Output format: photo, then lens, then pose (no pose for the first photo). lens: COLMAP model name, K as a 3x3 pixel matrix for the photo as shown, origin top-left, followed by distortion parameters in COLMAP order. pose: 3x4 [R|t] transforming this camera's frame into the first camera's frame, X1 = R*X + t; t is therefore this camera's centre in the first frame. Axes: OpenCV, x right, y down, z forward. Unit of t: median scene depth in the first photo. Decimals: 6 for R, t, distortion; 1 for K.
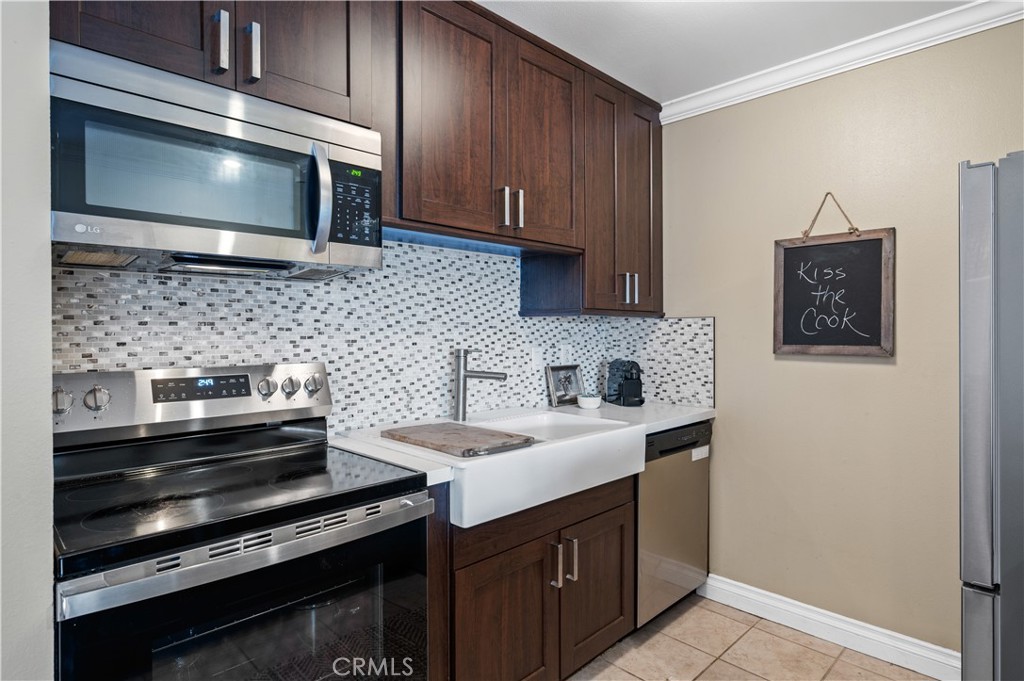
lens RADIAL K [[562.0, 0, 514.1], [0, 562.0, 333.4], [0, 0, 1]] dist [0.001560, -0.003458]
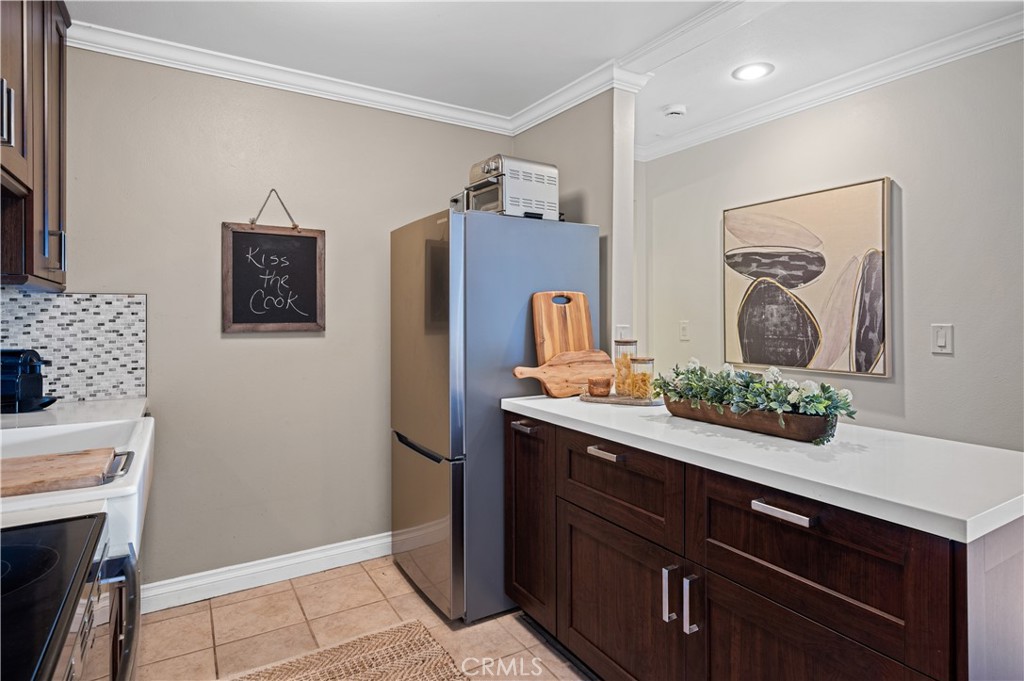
lens RADIAL K [[562.3, 0, 538.5], [0, 562.3, 315.6], [0, 0, 1]] dist [0.003906, -0.001726]
pose [[0.209200, 0.002306, 0.977870, -0.426731], [0.005010, 0.999982, -0.003430, 0.012068], [-0.977860, 0.005617, 0.209185, 0.224601]]
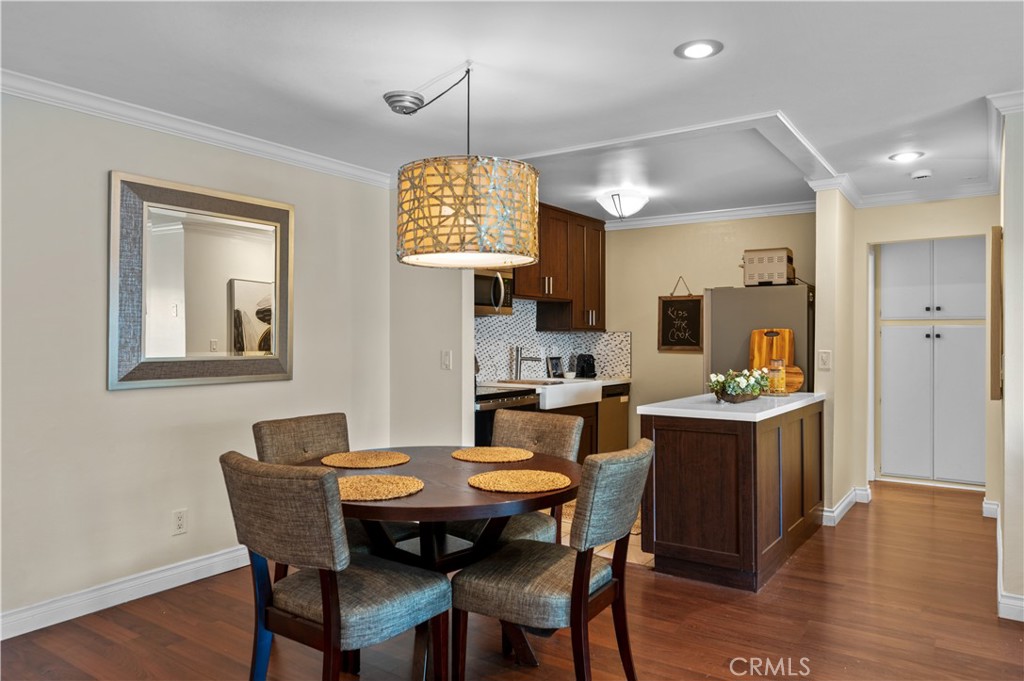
lens RADIAL K [[694.4, 0, 507.6], [0, 694.4, 332.4], [0, 0, 1]] dist [-0.012051, 0.000650]
pose [[0.984766, 0.006257, 0.173770, -0.554677], [-0.004329, 0.999925, -0.011474, 0.002305], [-0.173829, 0.010547, 0.984719, -1.488718]]
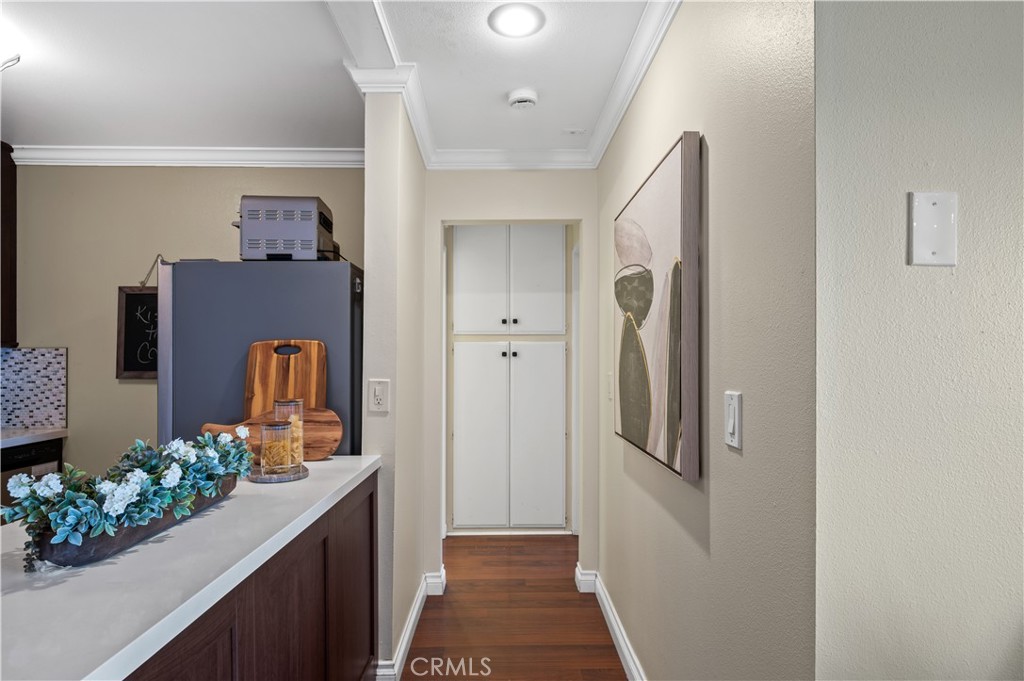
lens RADIAL K [[562.0, 0, 510.8], [0, 562.0, 356.2], [0, 0, 1]] dist [0.001560, -0.003458]
pose [[0.692484, 0.003859, 0.721423, 0.174420], [0.002062, 0.999971, -0.007329, -0.002221], [-0.721430, 0.006563, 0.692456, -0.477249]]
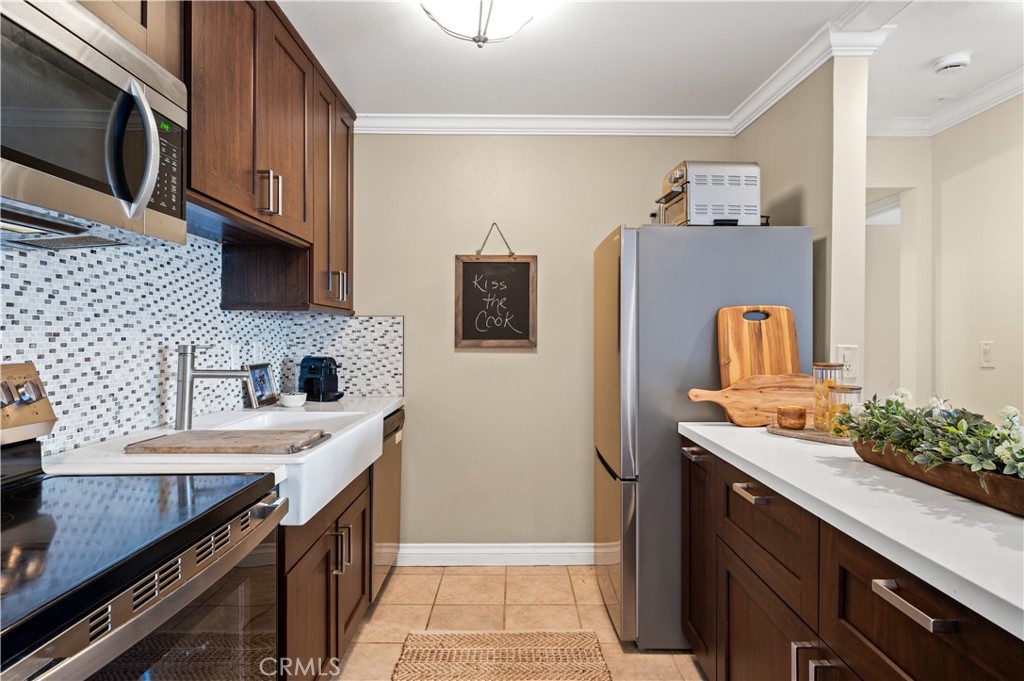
lens RADIAL K [[562.0, 0, 513.9], [0, 562.0, 334.9], [0, 0, 1]] dist [0.001560, -0.003458]
pose [[0.702149, 0.003168, 0.712023, -0.327075], [-0.000130, 0.999991, -0.004321, 0.014876], [-0.712030, 0.002942, 0.702143, 0.045436]]
